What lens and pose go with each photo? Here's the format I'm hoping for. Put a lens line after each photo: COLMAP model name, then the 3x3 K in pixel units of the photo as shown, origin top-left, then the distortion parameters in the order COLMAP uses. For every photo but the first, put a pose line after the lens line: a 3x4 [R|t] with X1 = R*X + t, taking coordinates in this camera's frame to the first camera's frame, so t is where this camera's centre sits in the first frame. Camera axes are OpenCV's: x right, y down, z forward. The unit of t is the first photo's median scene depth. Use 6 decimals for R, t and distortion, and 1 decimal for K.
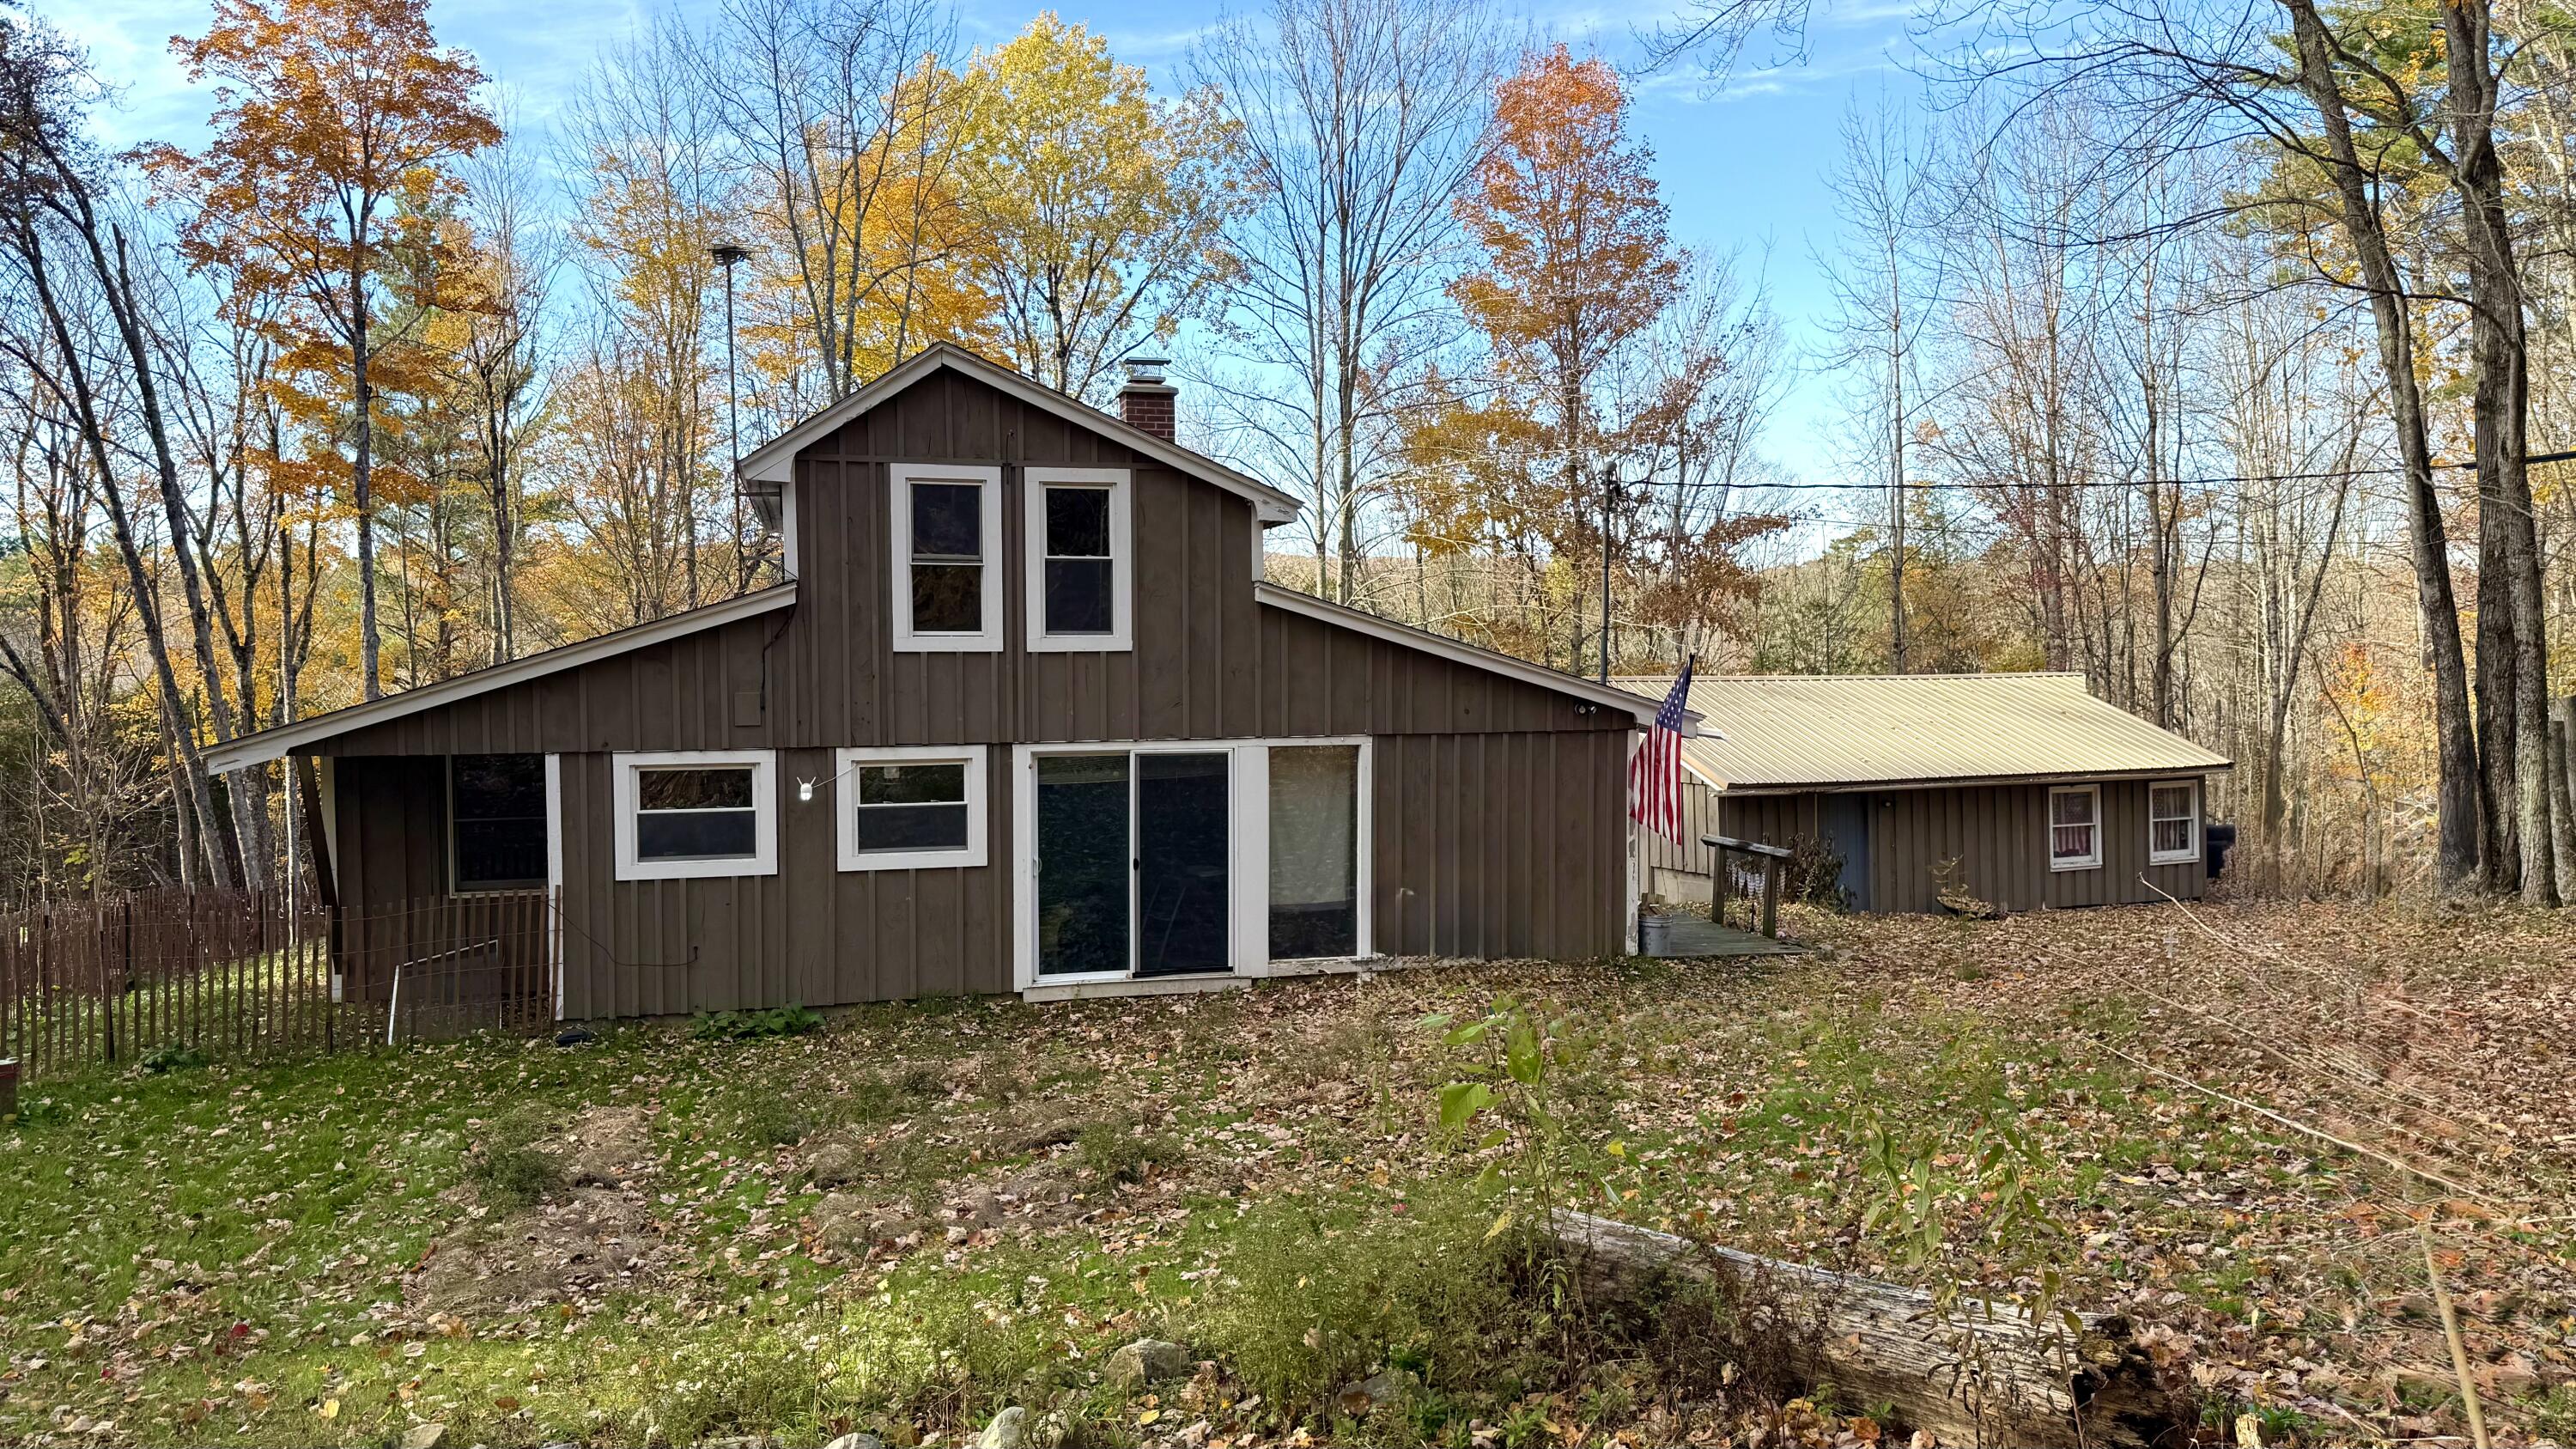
lens RADIAL K [[1848.5, 0, 1304.3], [0, 1848.5, 712.2], [0, 0, 1]] dist [0.041927, -0.035779]
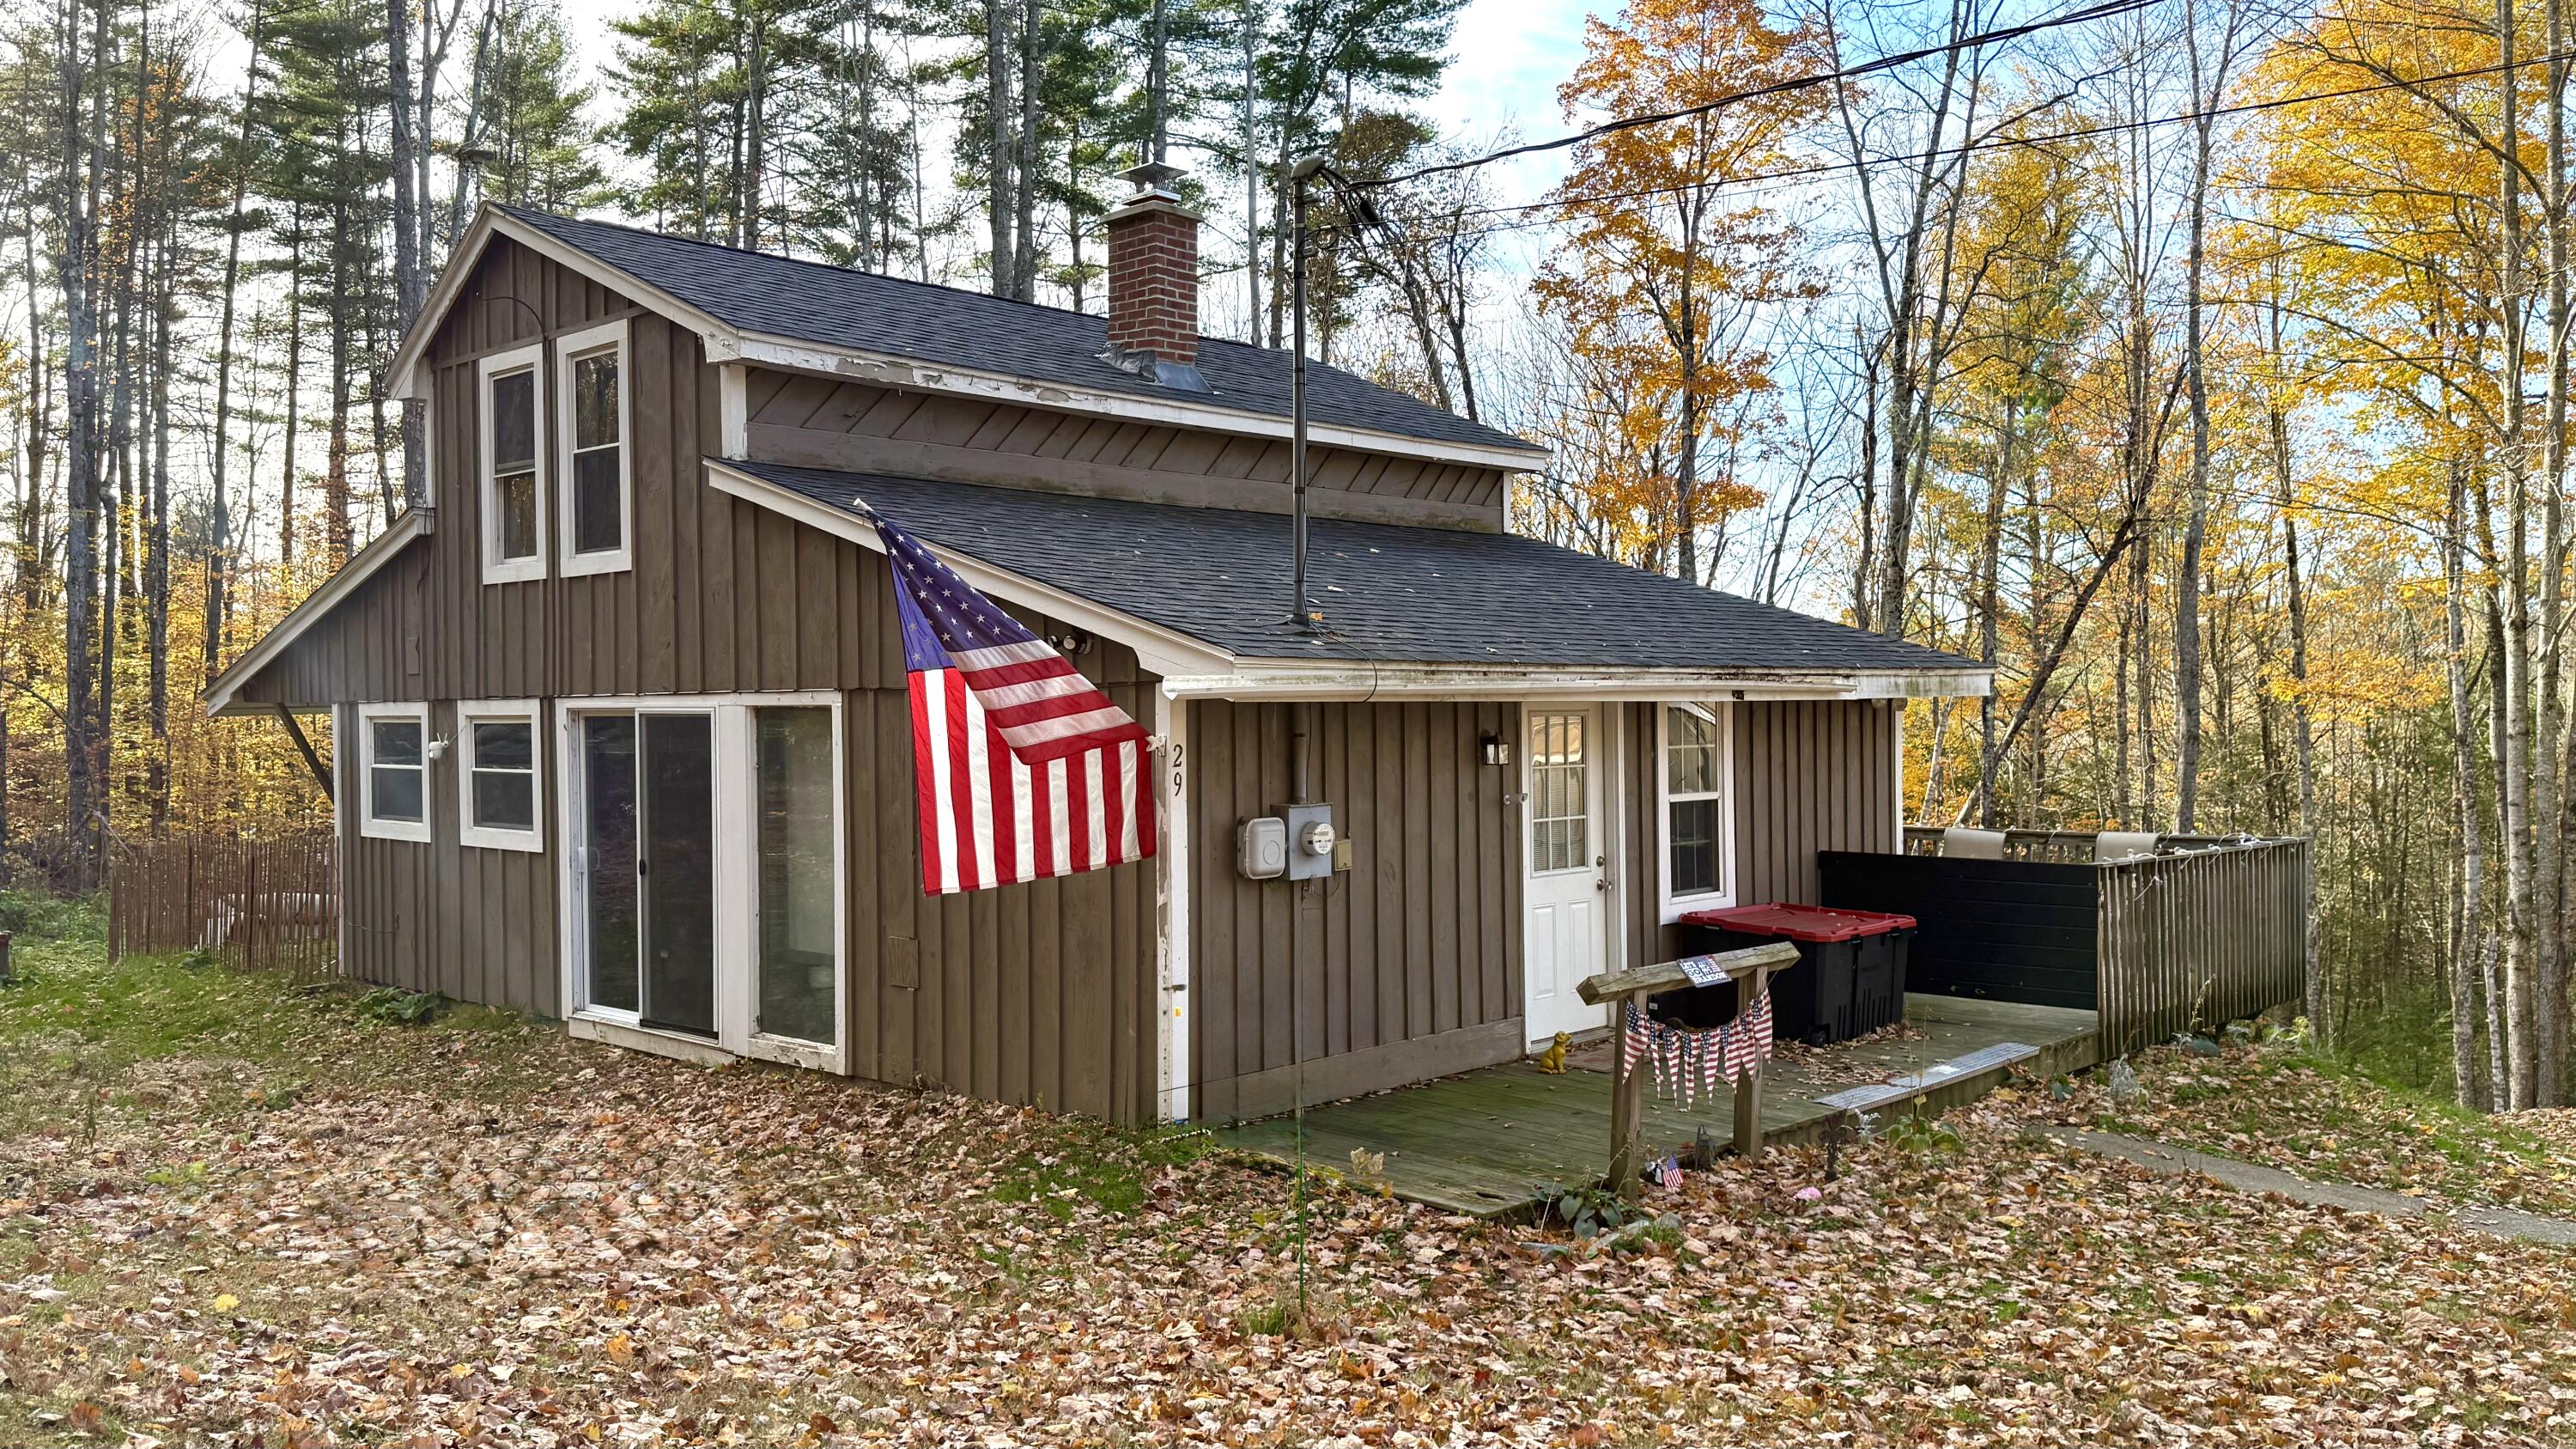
lens RADIAL K [[1991.4, 0, 1301.7], [0, 1991.4, 705.2], [0, 0, 1]] dist [0.056157, -0.068411]
pose [[0.529596, -0.002756, -0.848246, 0.710793], [-0.030107, 0.999304, -0.022044, 0.028965], [0.847716, 0.037213, 0.529144, 0.808784]]
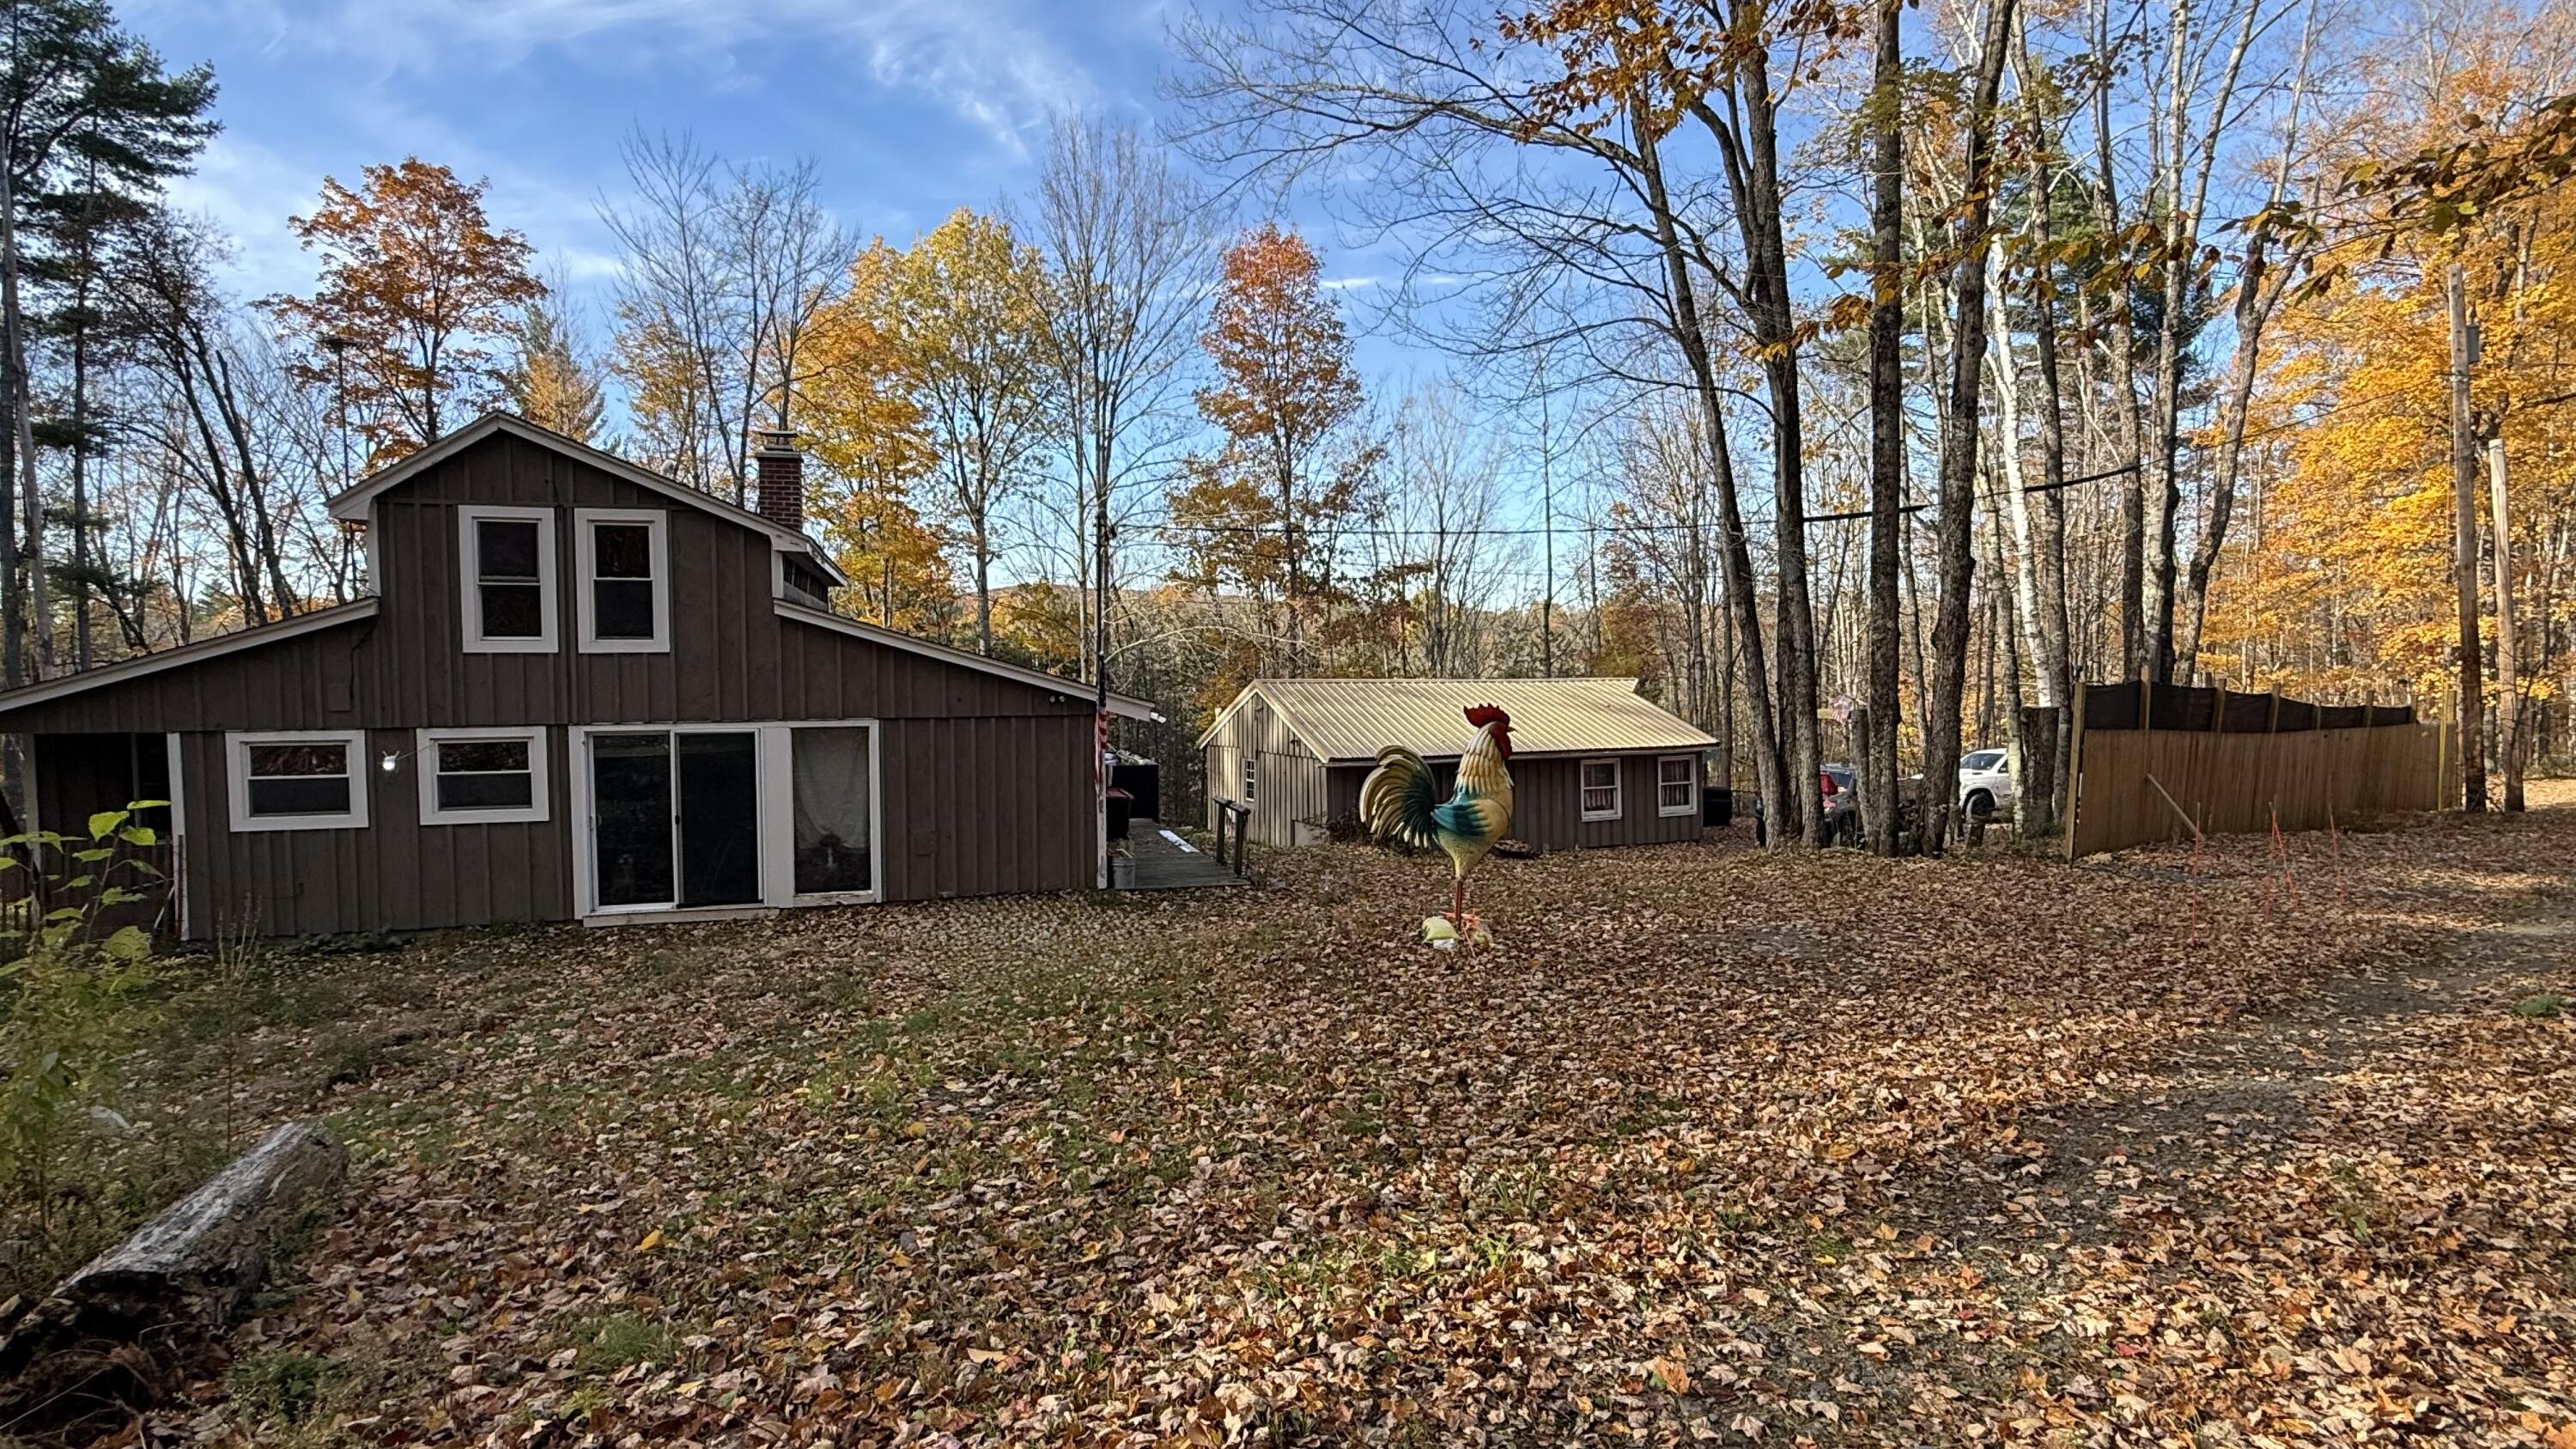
lens RADIAL K [[1298.5, 0, 1297.5], [0, 1298.5, 709.9], [0, 0, 1]] dist [-0.003847, 0.001400]
pose [[0.999732, -0.000930, 0.023120, 0.319899], [0.000972, 0.999998, -0.001822, 0.008554], [-0.023118, 0.001844, 0.999731, 0.091396]]
